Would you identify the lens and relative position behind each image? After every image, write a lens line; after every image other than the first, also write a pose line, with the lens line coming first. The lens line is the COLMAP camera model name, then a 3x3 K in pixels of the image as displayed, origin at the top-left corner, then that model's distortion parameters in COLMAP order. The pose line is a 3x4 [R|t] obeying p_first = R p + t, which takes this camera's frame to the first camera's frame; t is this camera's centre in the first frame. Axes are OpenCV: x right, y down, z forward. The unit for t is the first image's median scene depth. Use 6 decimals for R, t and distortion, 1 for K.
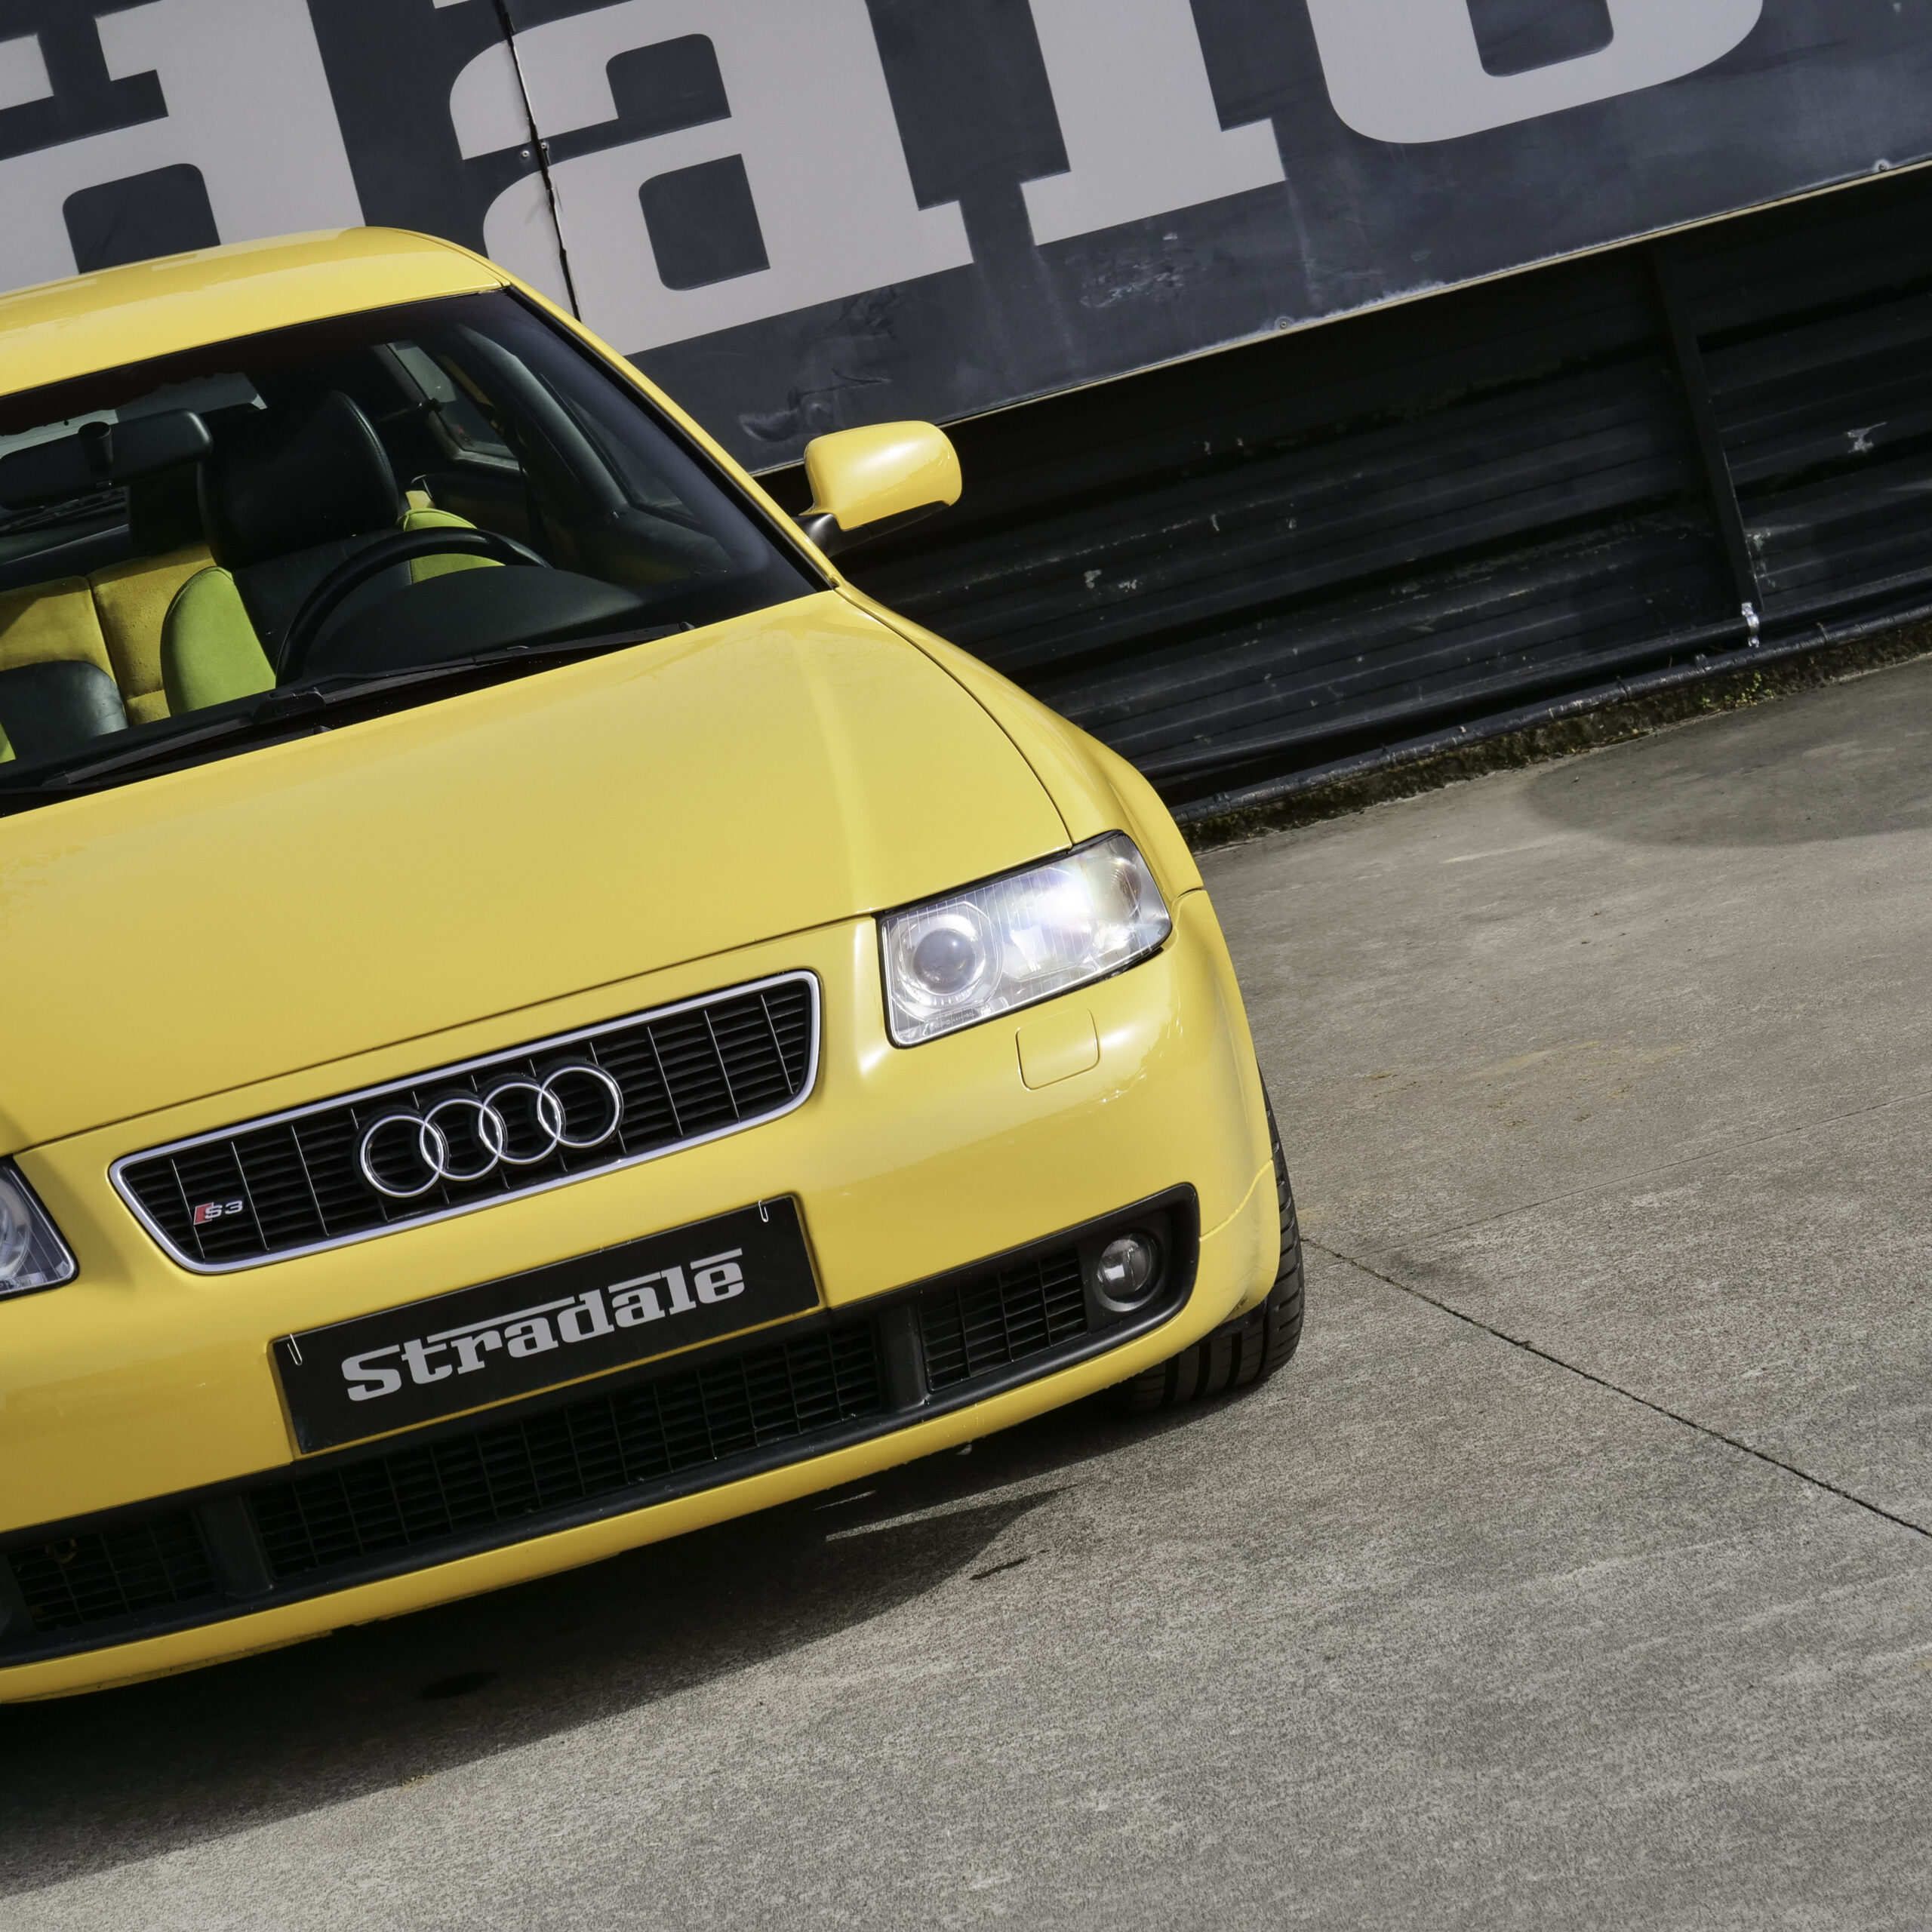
lens RADIAL K [[8100.8, 0, 905.0], [0, 8100.8, 920.6], [0, 0, 1]] dist [-0.045533, 1.216733]
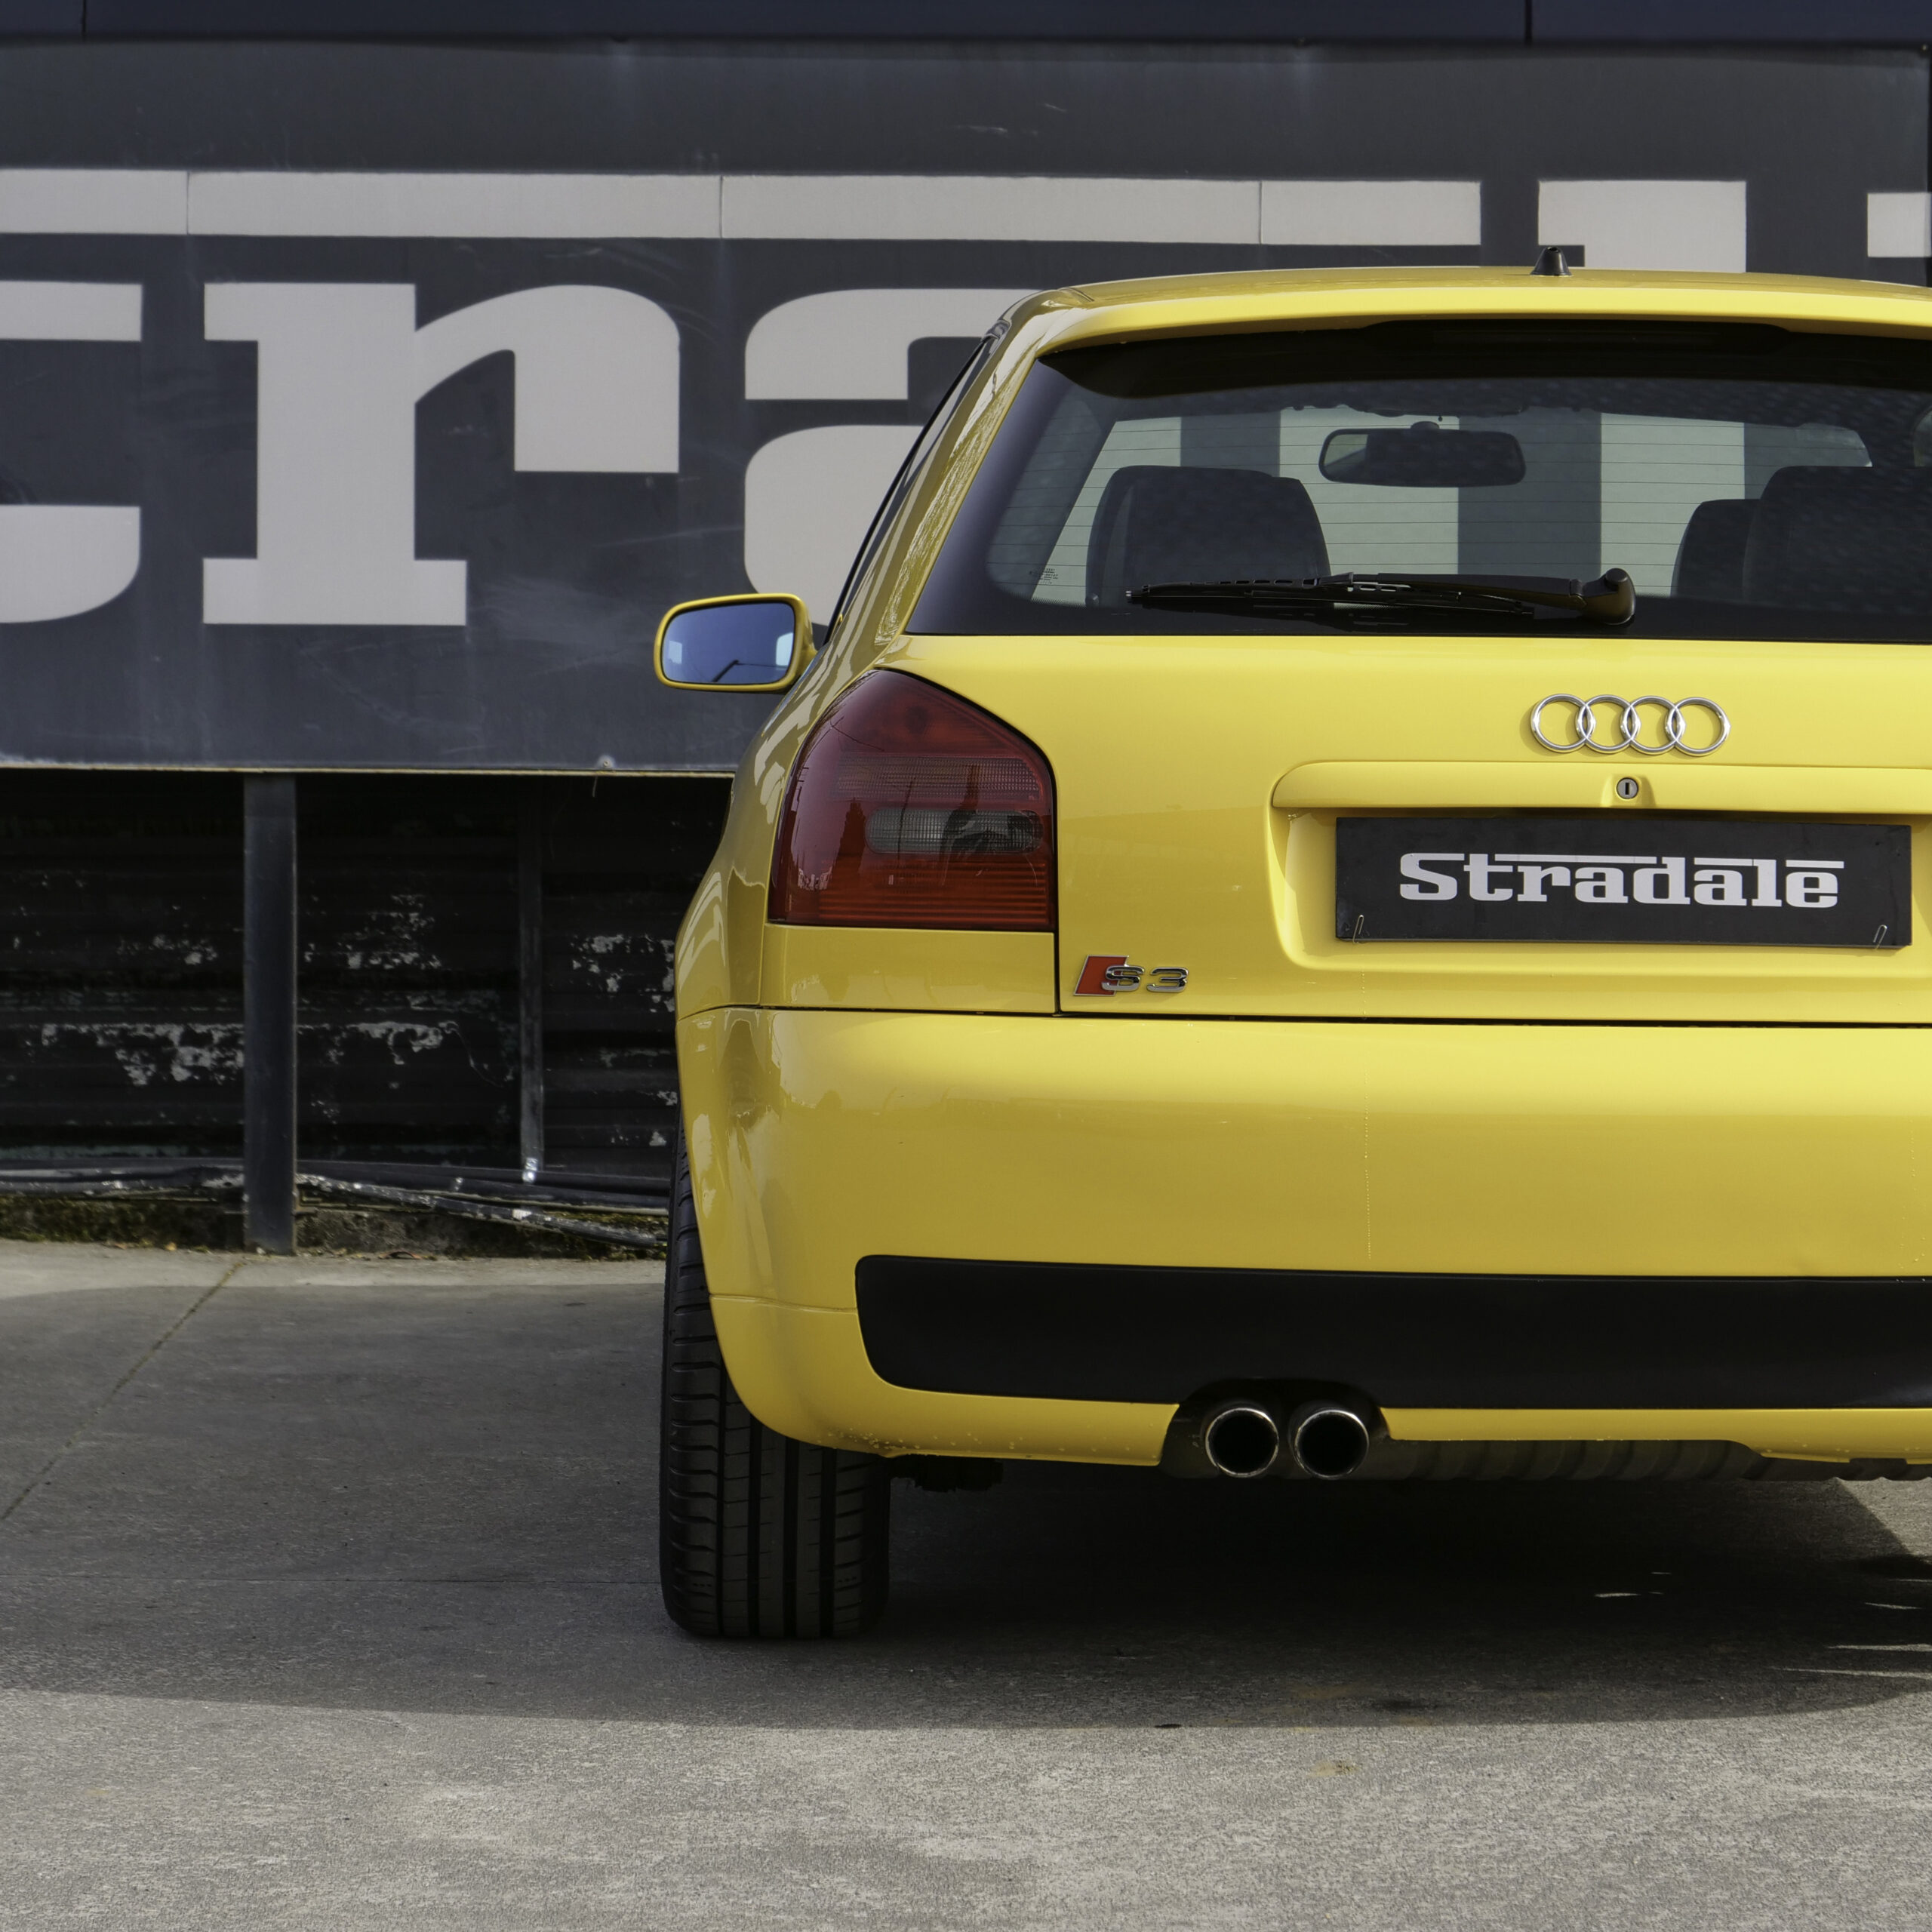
lens RADIAL K [[7018.3, 0, 852.5], [0, 7018.3, 940.1], [0, 0, 1]] dist [0.002074, -0.142044]
pose [[0.948153, 0.255557, -0.188936, 0.014281], [-0.267674, 0.962627, -0.041229, 0.062413], [0.171339, 0.089665, 0.981123, 0.198658]]
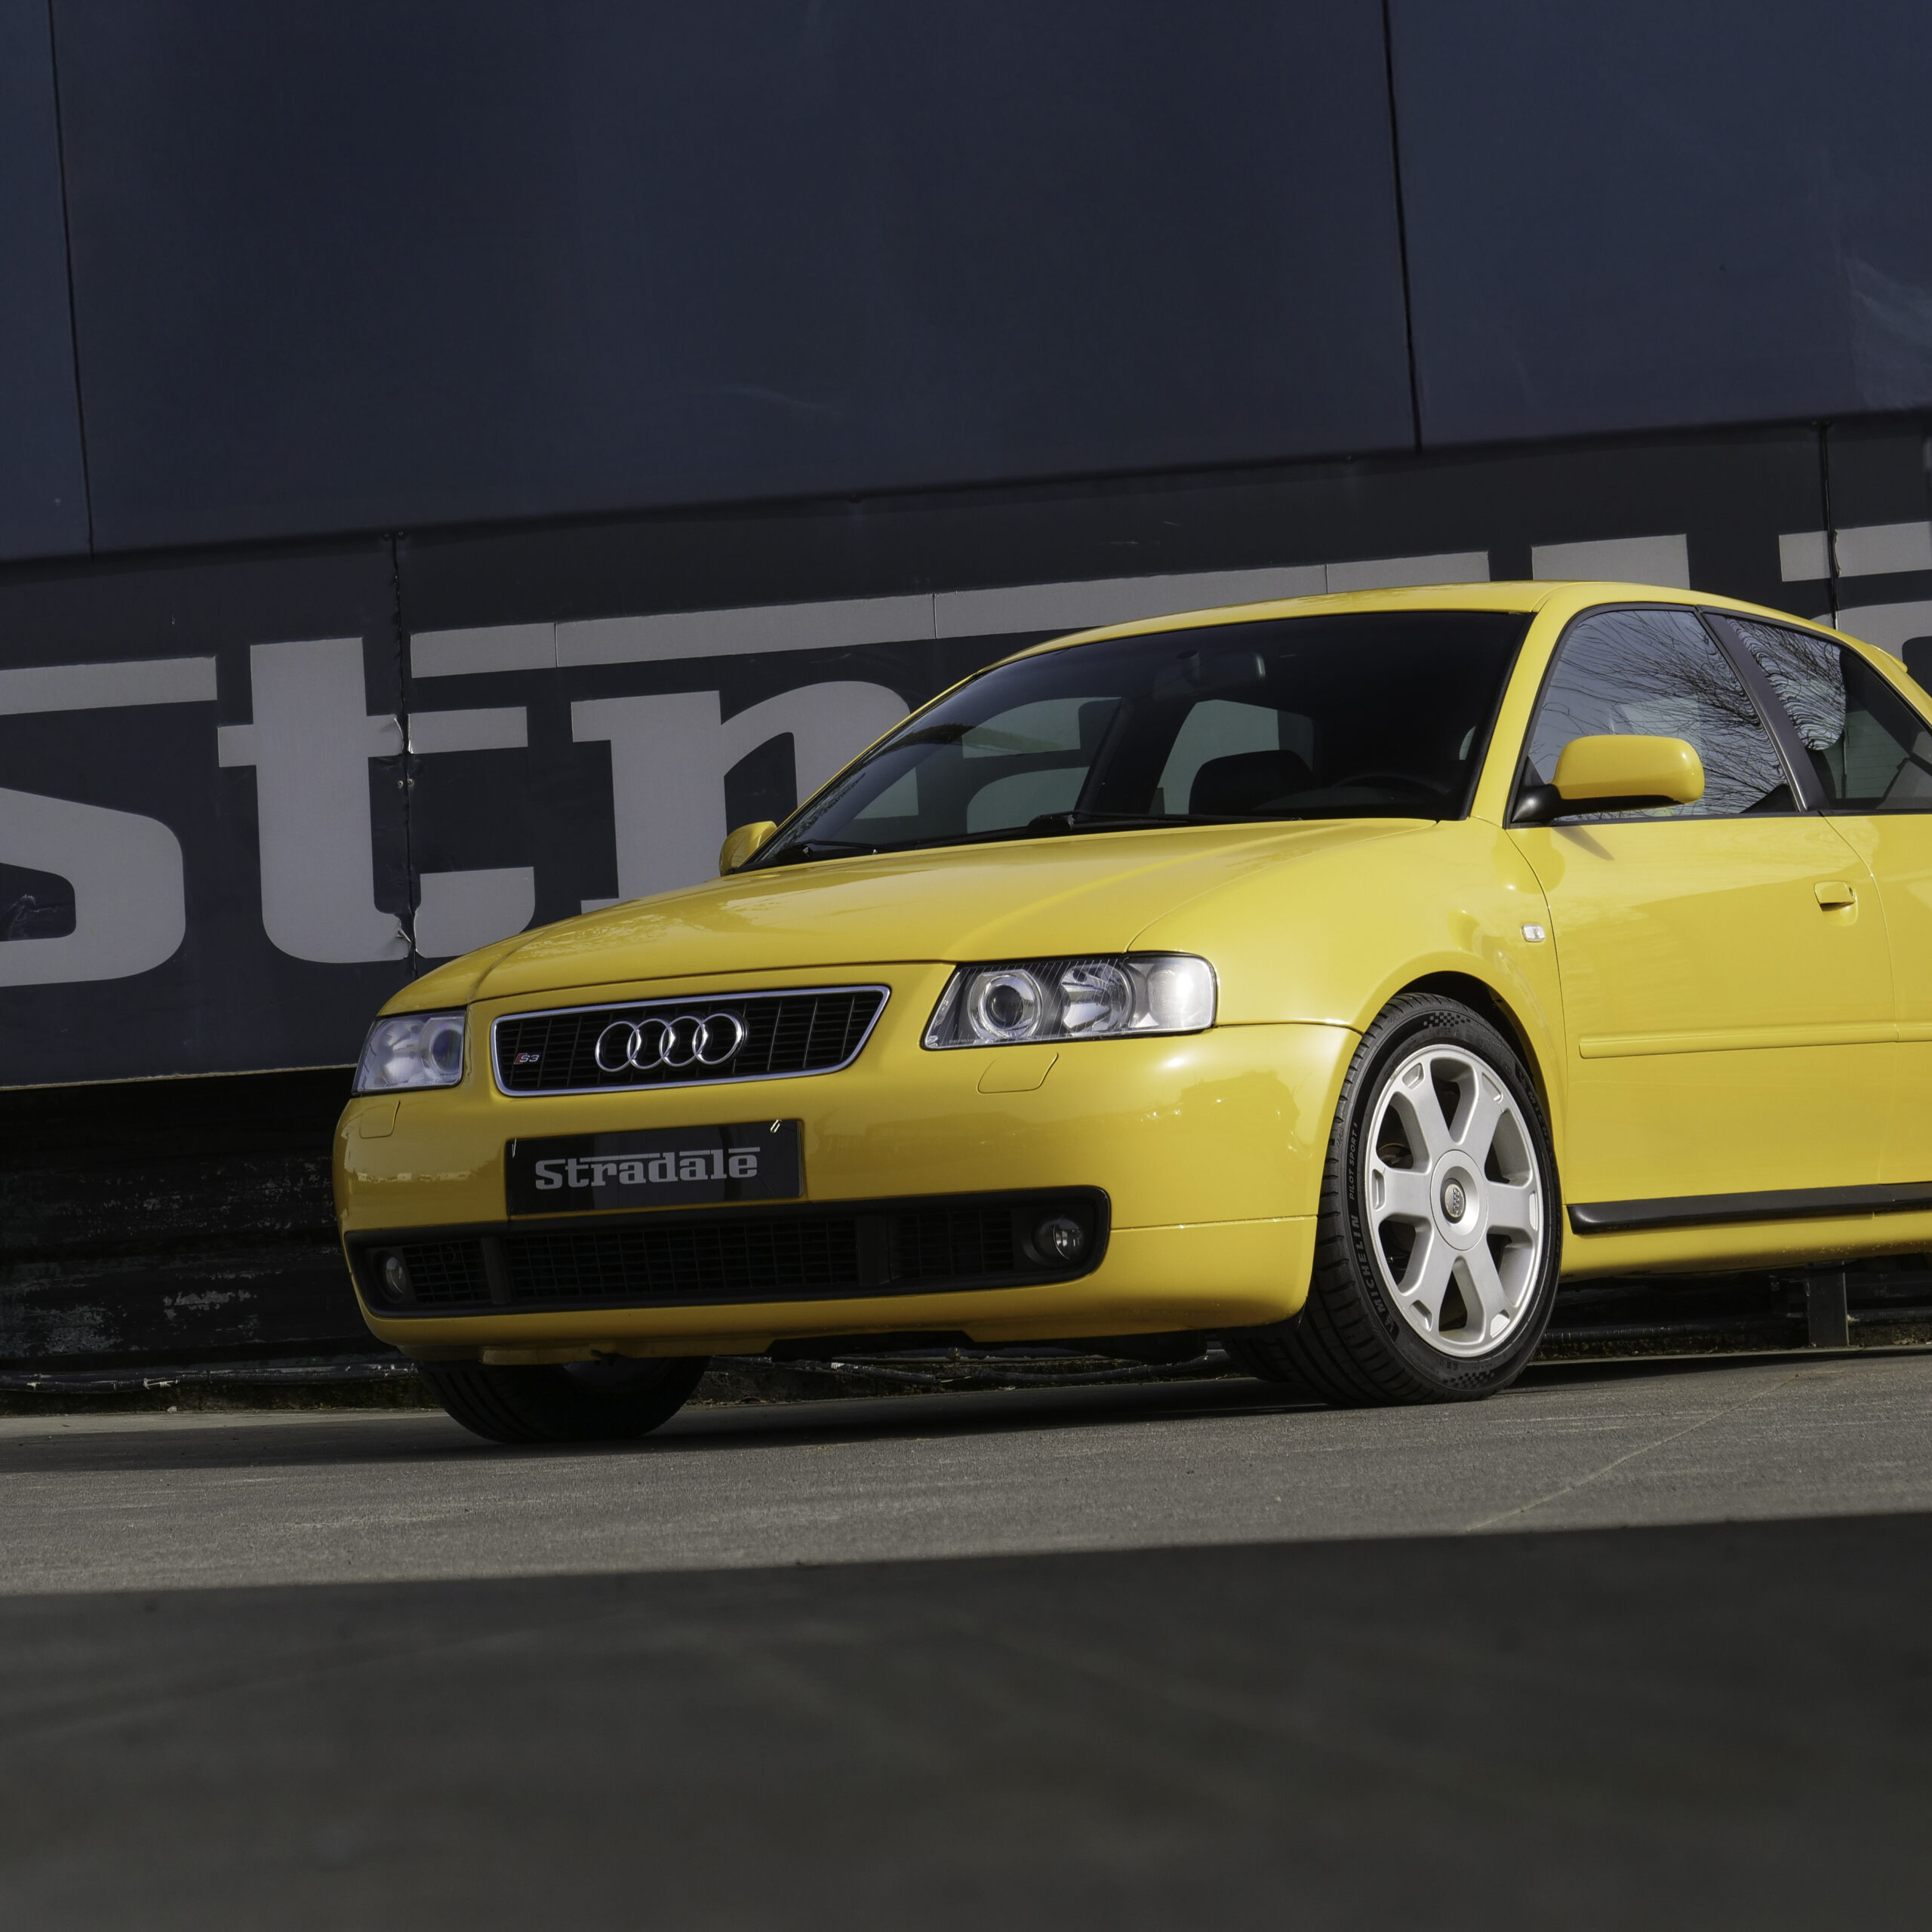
lens RADIAL K [[6696.9, 0, 854.7], [0, 6696.9, 940.4], [0, 0, 1]] dist [0.008833, -0.502031]
pose [[0.903167, 0.167618, -0.395214, 0.397542], [-0.218632, 0.971882, -0.087438, 0.120036], [0.369445, 0.165377, 0.914418, -0.101797]]
